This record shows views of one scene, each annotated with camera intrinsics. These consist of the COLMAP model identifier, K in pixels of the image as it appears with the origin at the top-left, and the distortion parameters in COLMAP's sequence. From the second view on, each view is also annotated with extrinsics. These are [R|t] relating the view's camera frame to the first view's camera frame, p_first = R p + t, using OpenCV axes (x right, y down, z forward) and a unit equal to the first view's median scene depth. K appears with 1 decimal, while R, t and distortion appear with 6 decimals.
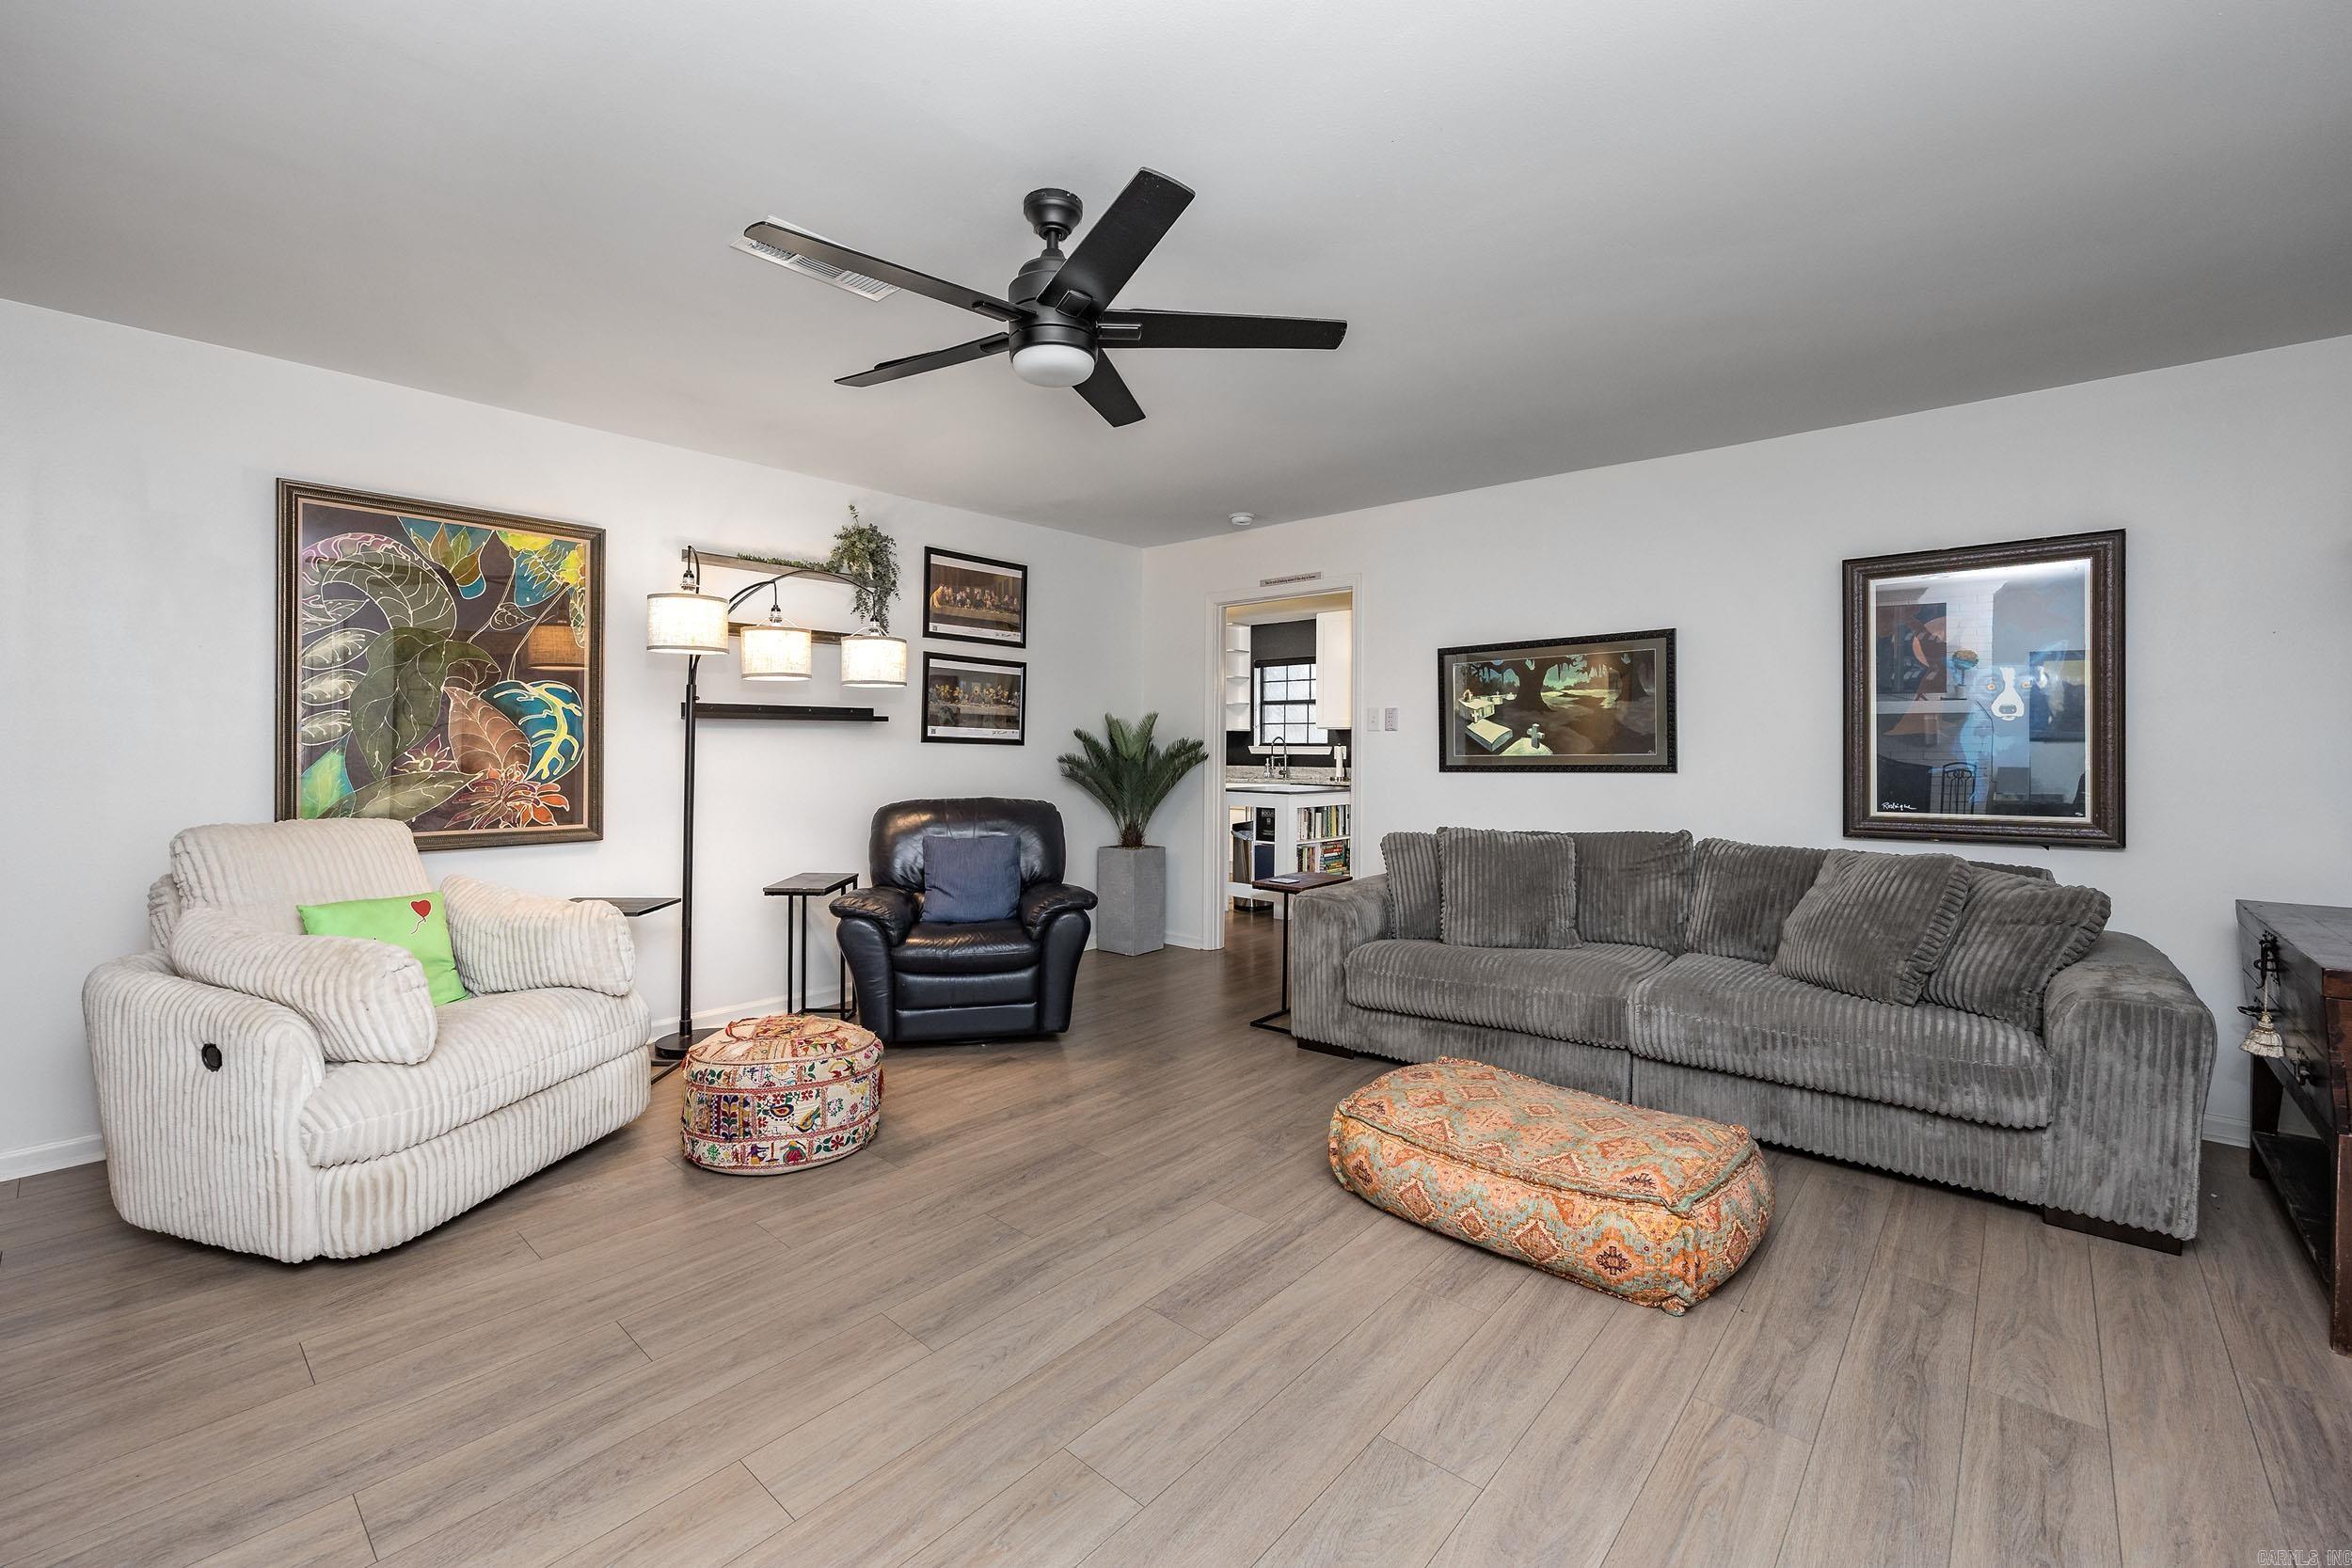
lens RADIAL K [[990.2, 0, 1151.7], [0, 990.2, 738.5], [0, 0, 1]] dist [-0.004617, -0.000401]
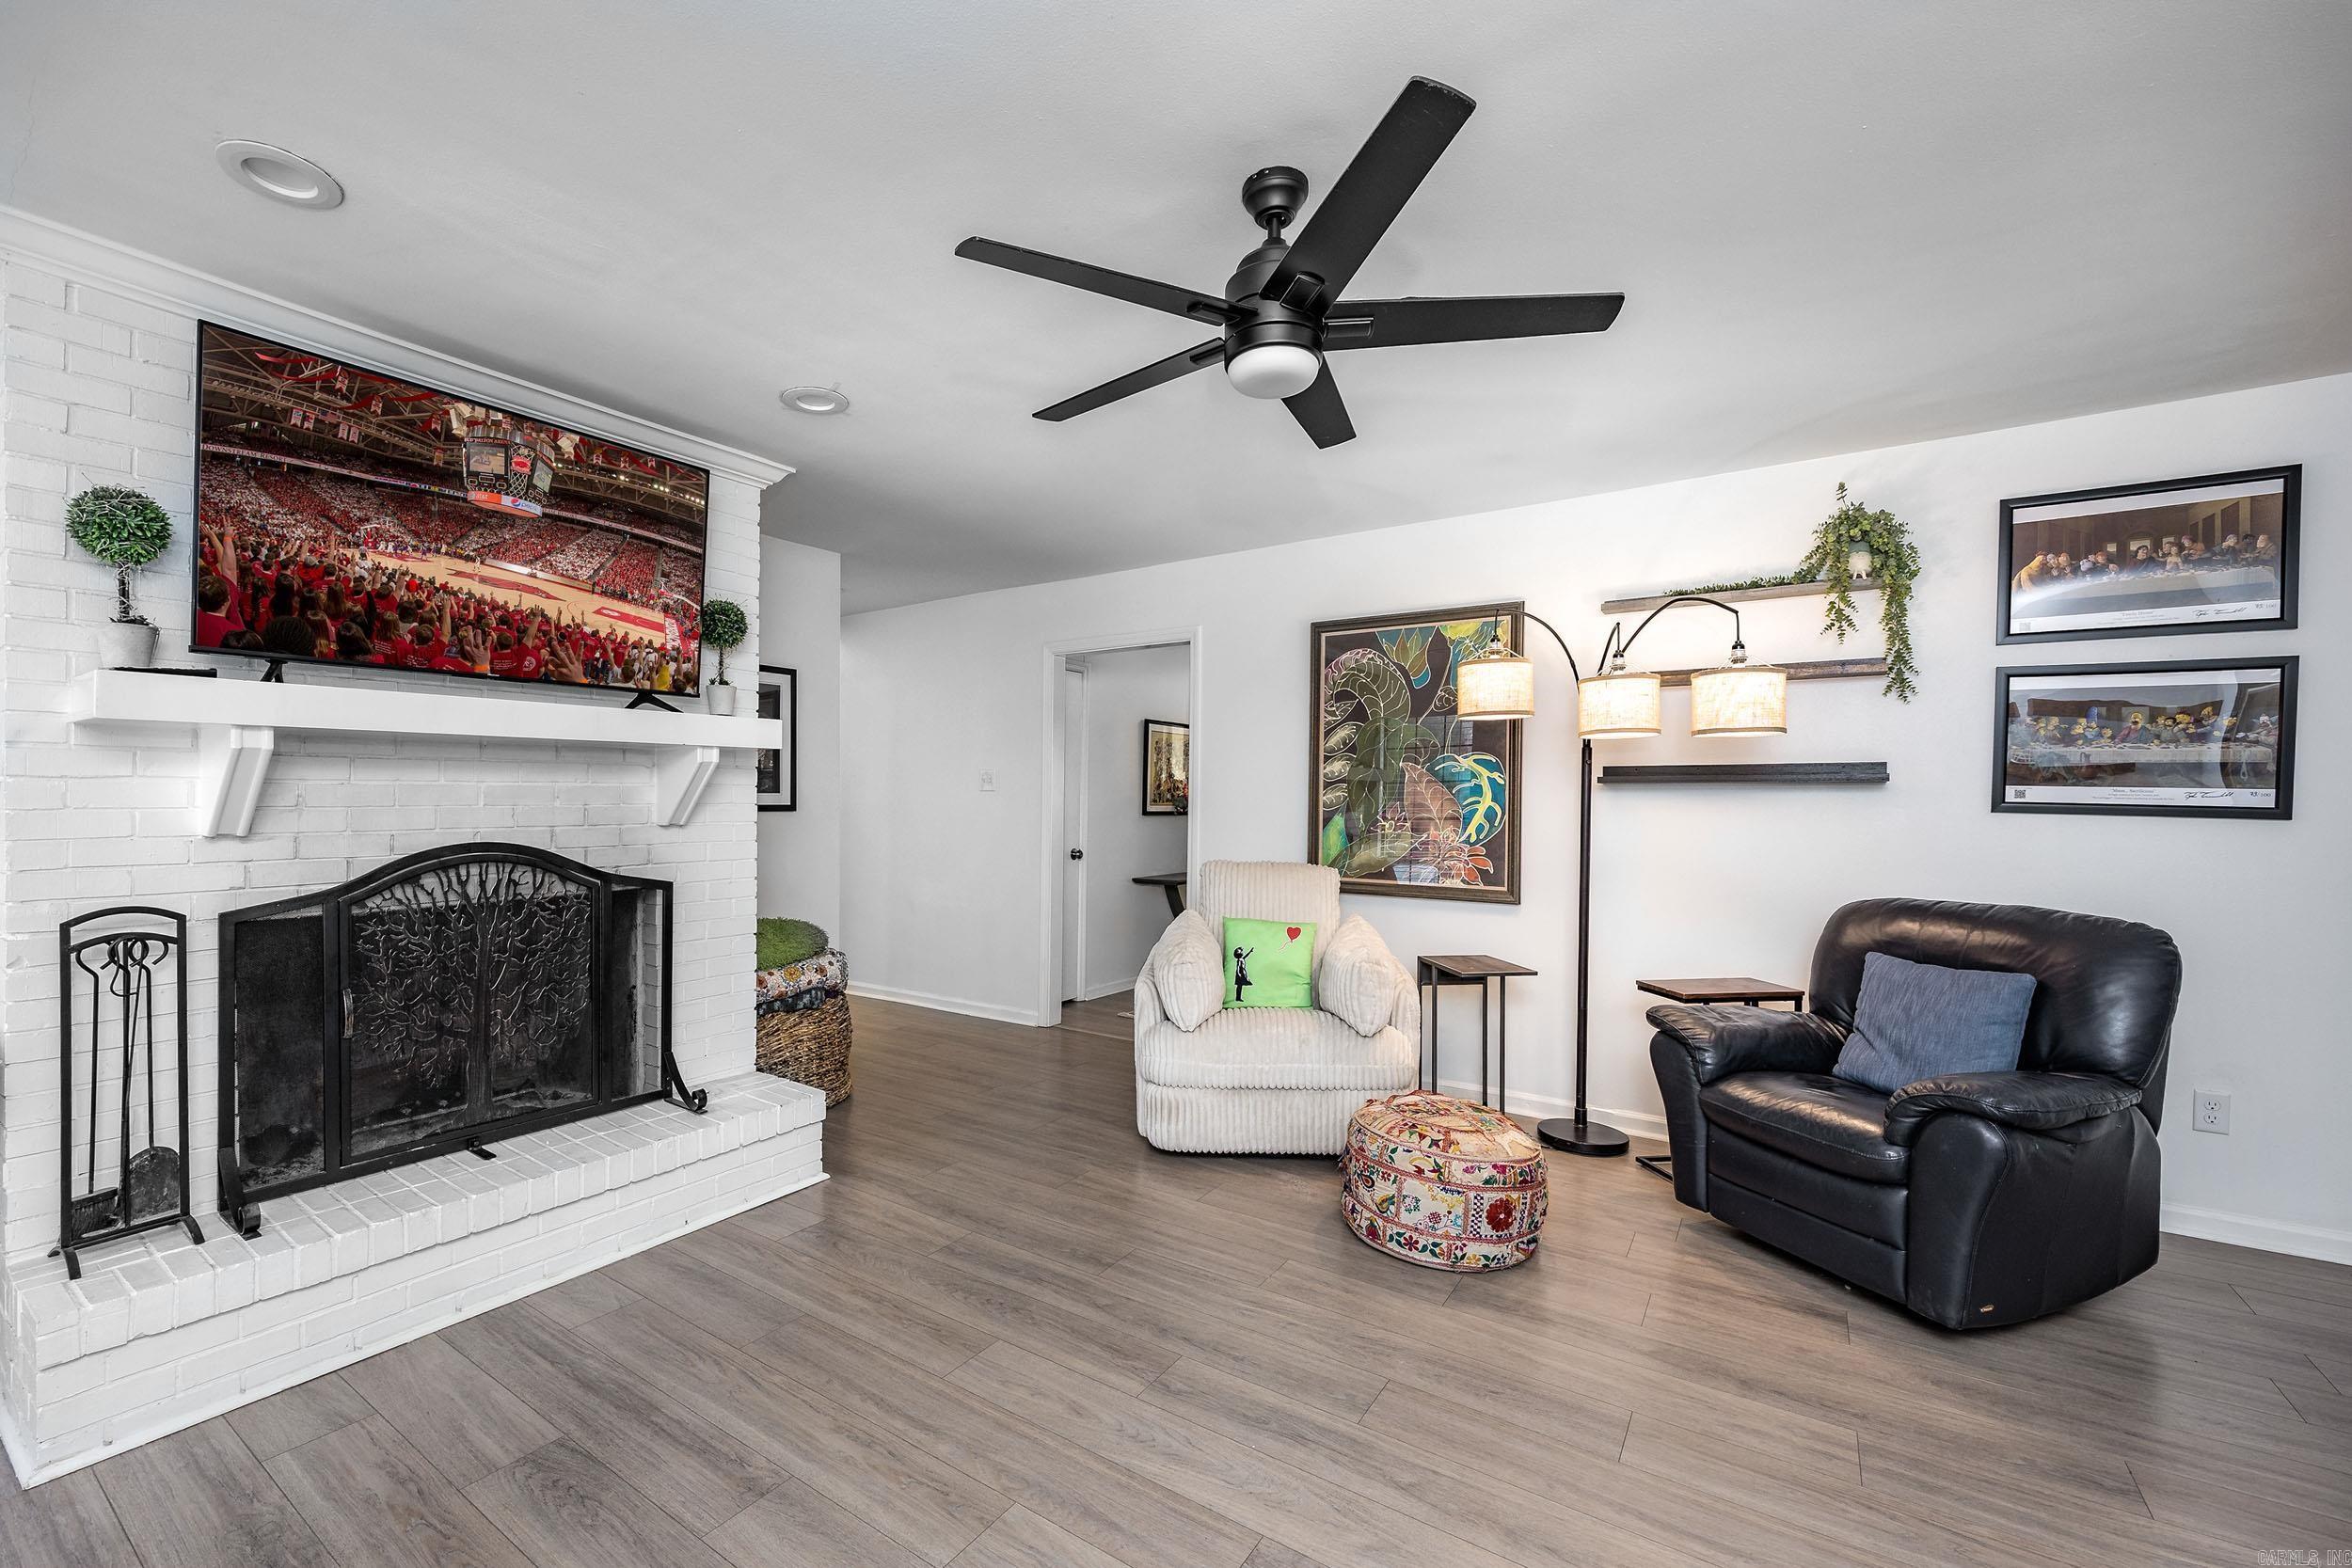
lens RADIAL K [[990.7, 0, 1051.3], [0, 990.7, 778.8], [0, 0, 1]] dist [-0.001369, -0.000041]
pose [[0.073942, -0.026551, -0.996909, 0.467400], [-0.002001, 0.999640, -0.026772, 0.001012], [0.997261, 0.003974, 0.073862, 0.473011]]
